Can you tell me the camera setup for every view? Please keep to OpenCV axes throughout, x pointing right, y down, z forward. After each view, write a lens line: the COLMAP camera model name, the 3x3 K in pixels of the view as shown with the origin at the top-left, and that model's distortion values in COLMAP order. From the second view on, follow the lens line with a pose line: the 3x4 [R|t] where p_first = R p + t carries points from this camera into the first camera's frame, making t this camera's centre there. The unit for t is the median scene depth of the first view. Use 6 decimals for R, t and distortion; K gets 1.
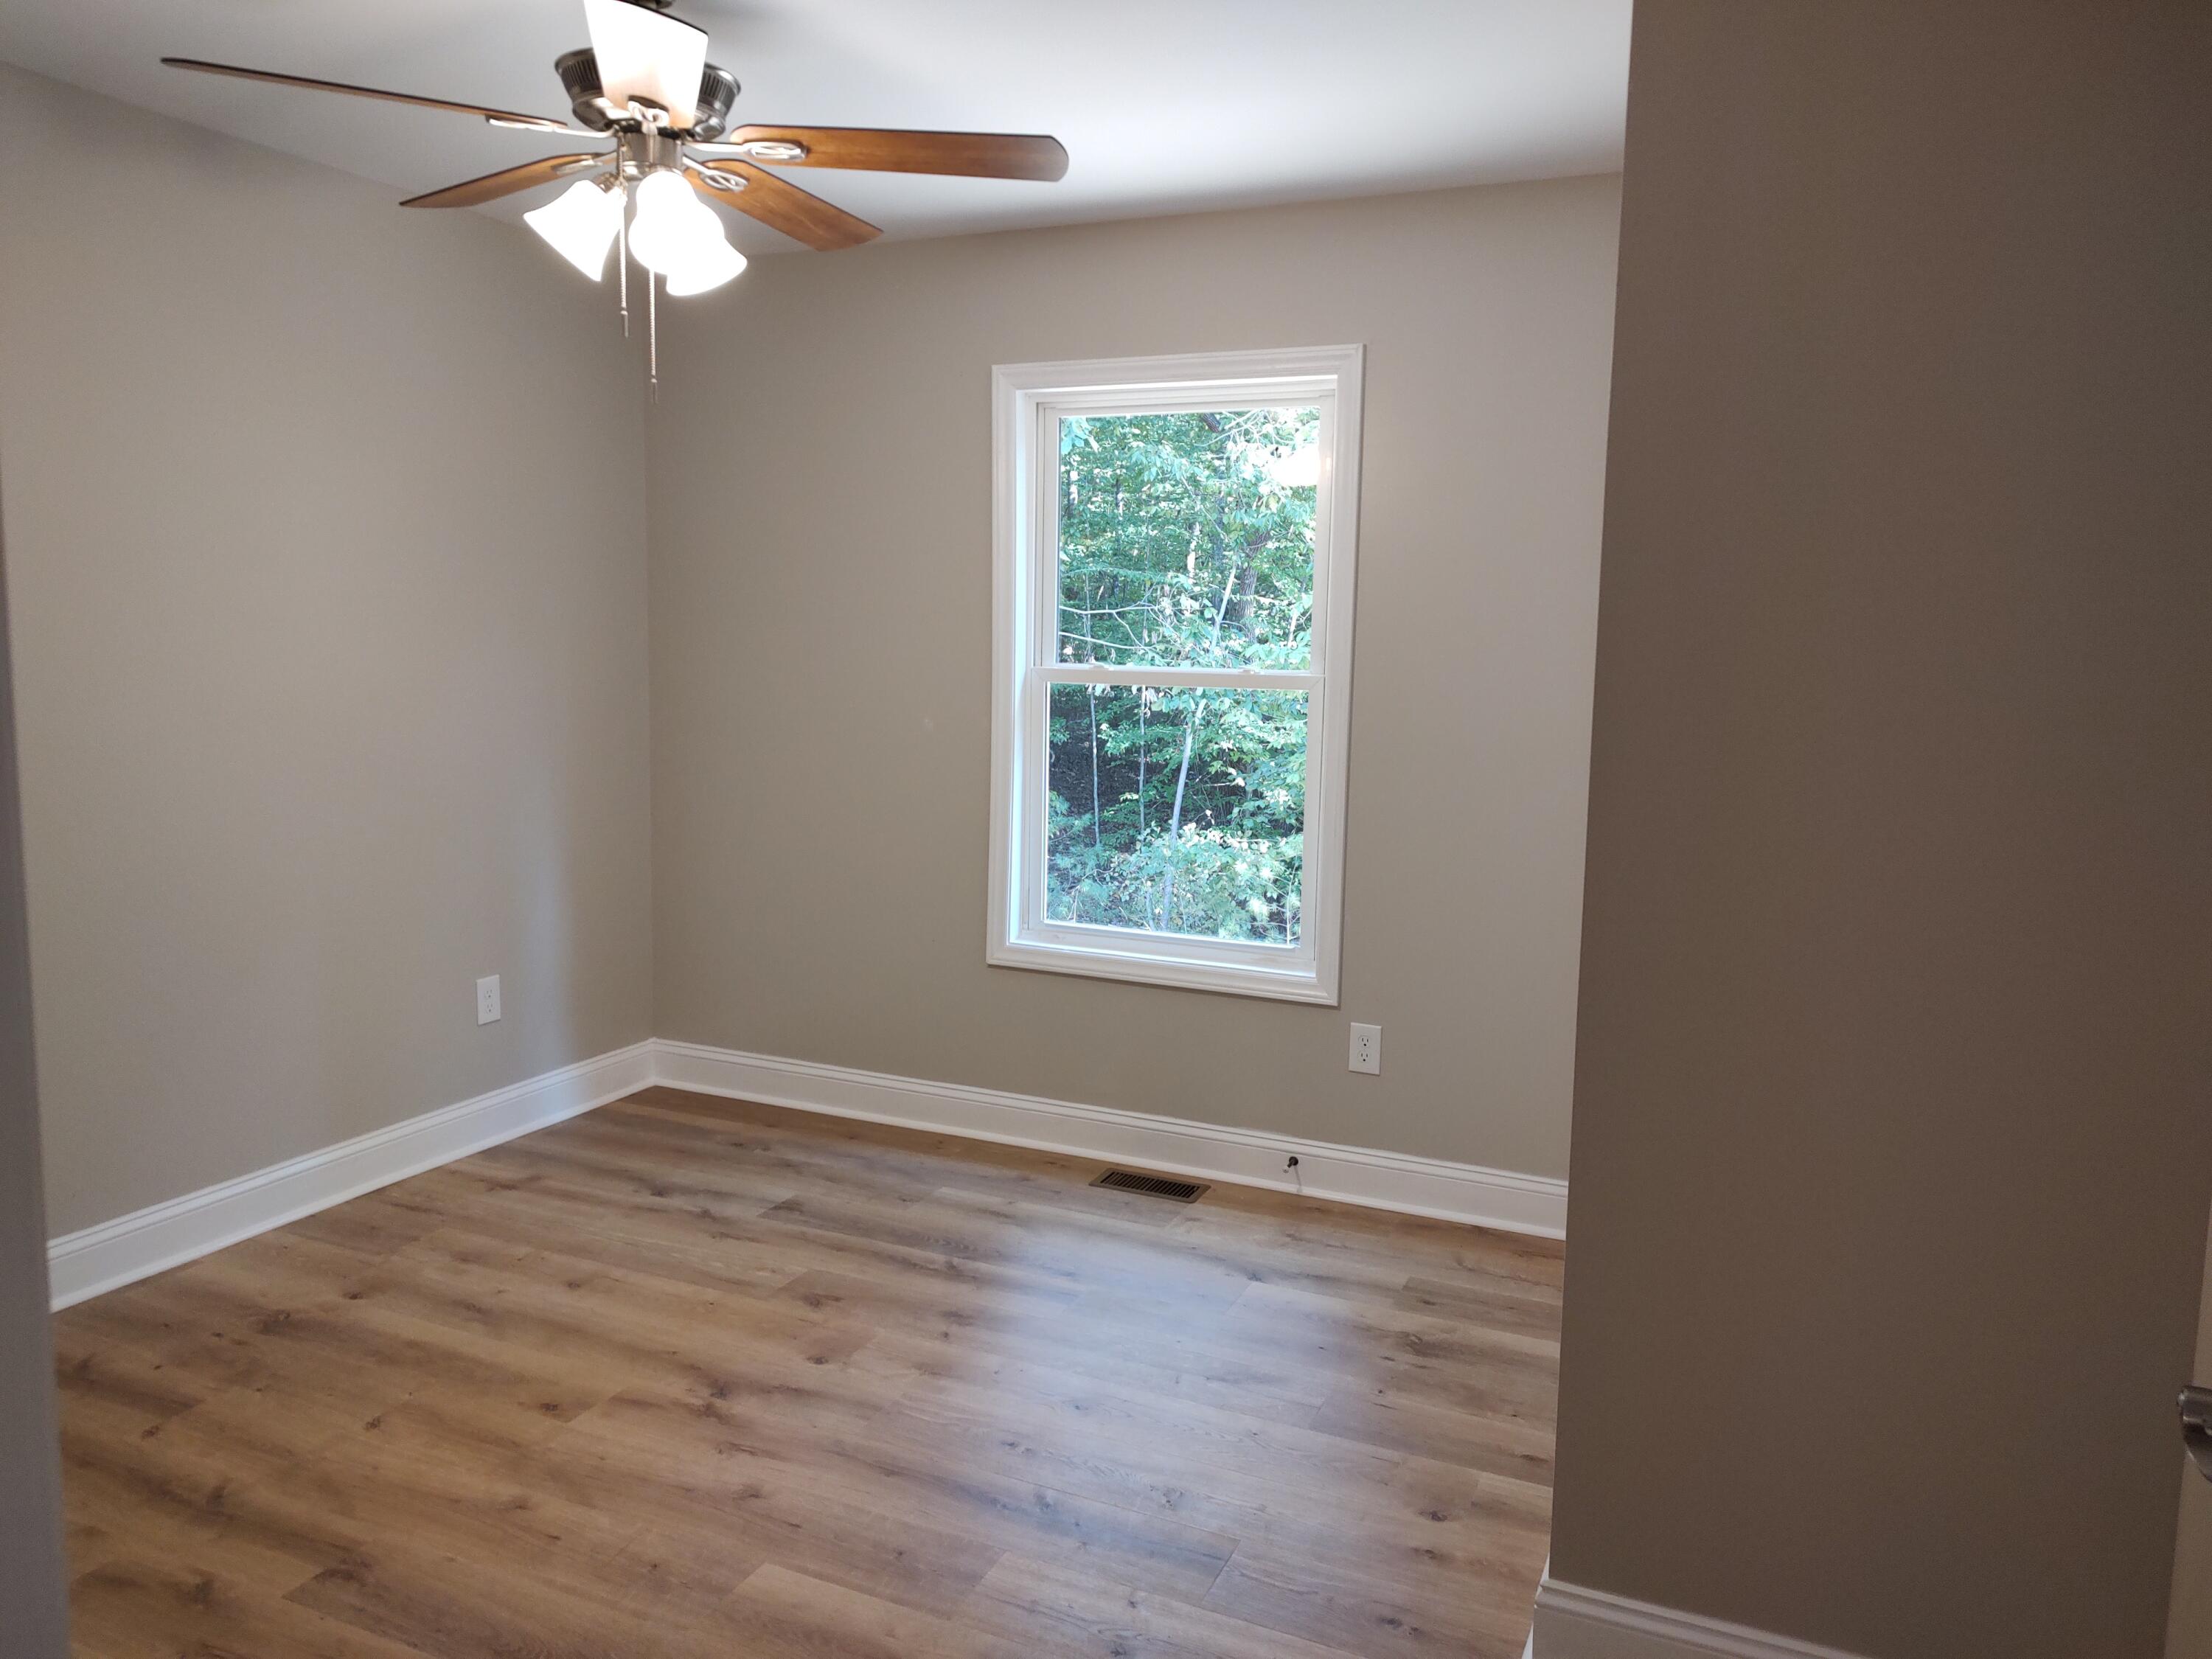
lens RADIAL K [[1556.5, 0, 1110.3], [0, 1556.5, 825.8], [0, 0, 1]] dist [0.000122, -0.002534]
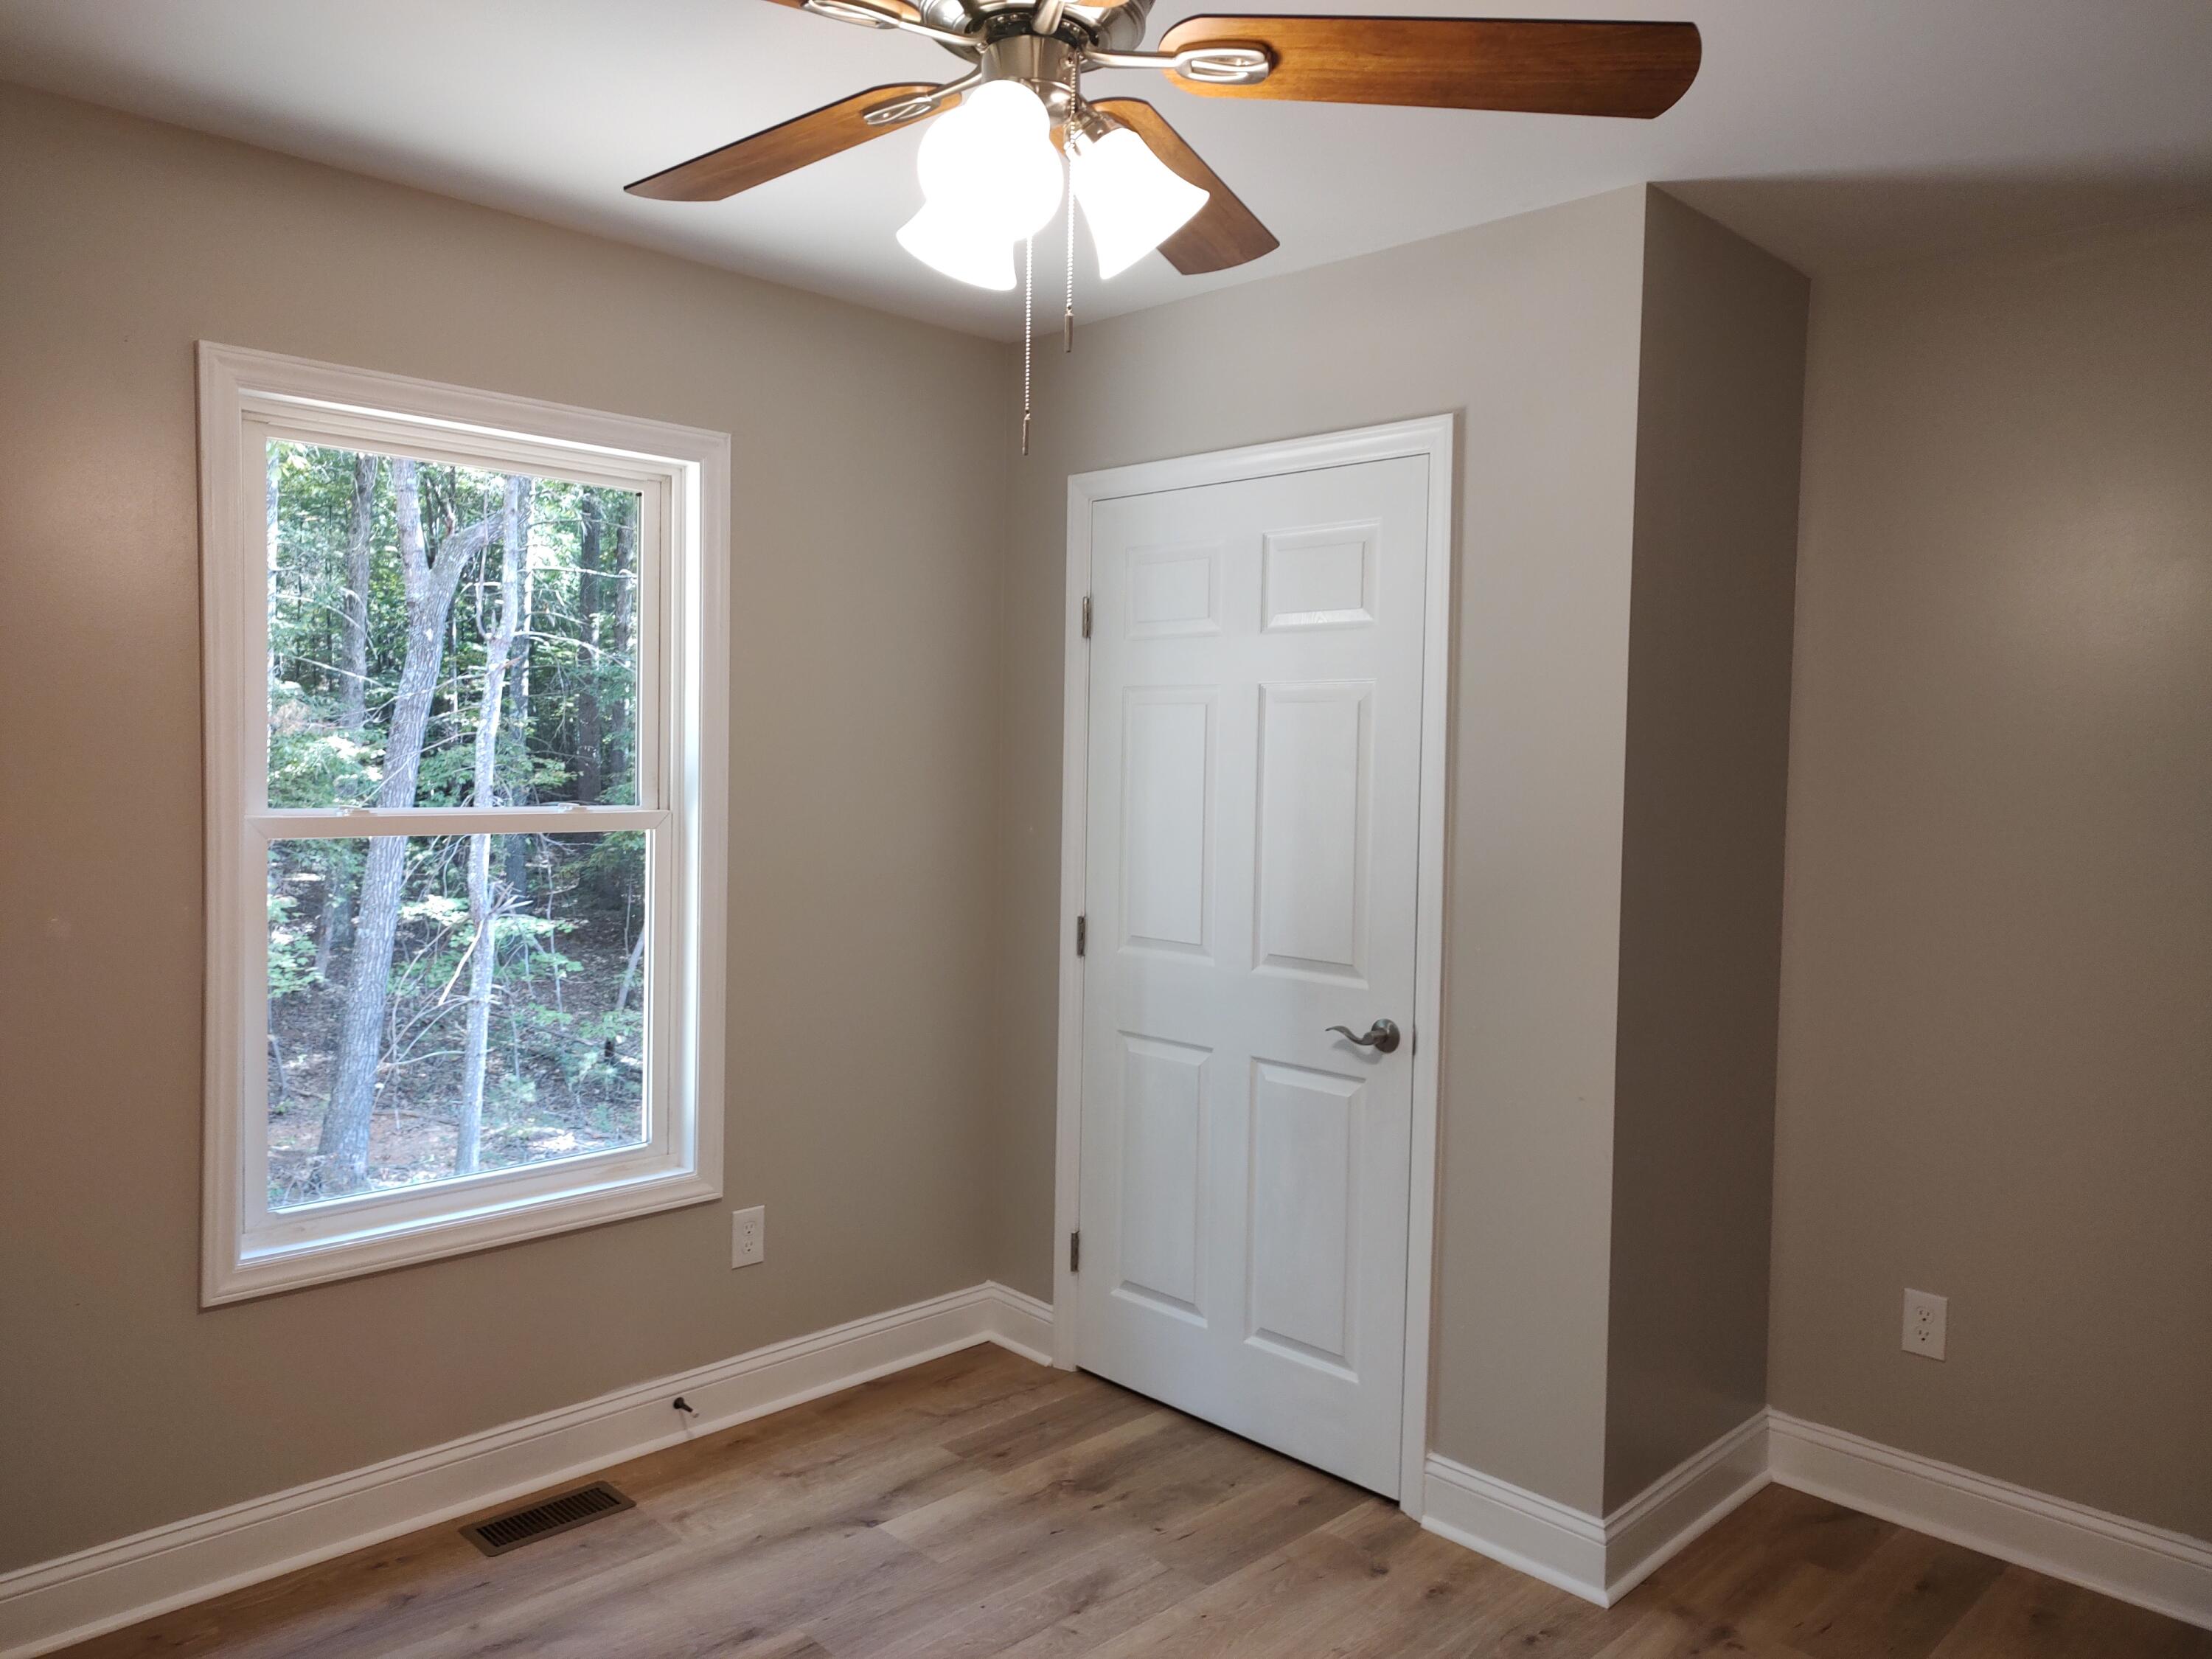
lens RADIAL K [[1556.5, 0, 1104.0], [0, 1556.5, 828.5], [0, 0, 1]] dist [0.000122, -0.002534]
pose [[0.363250, -0.059662, 0.929779, -0.584264], [0.109334, 0.993782, 0.021054, -0.083178], [-0.925254, 0.094008, 0.367515, 0.499612]]
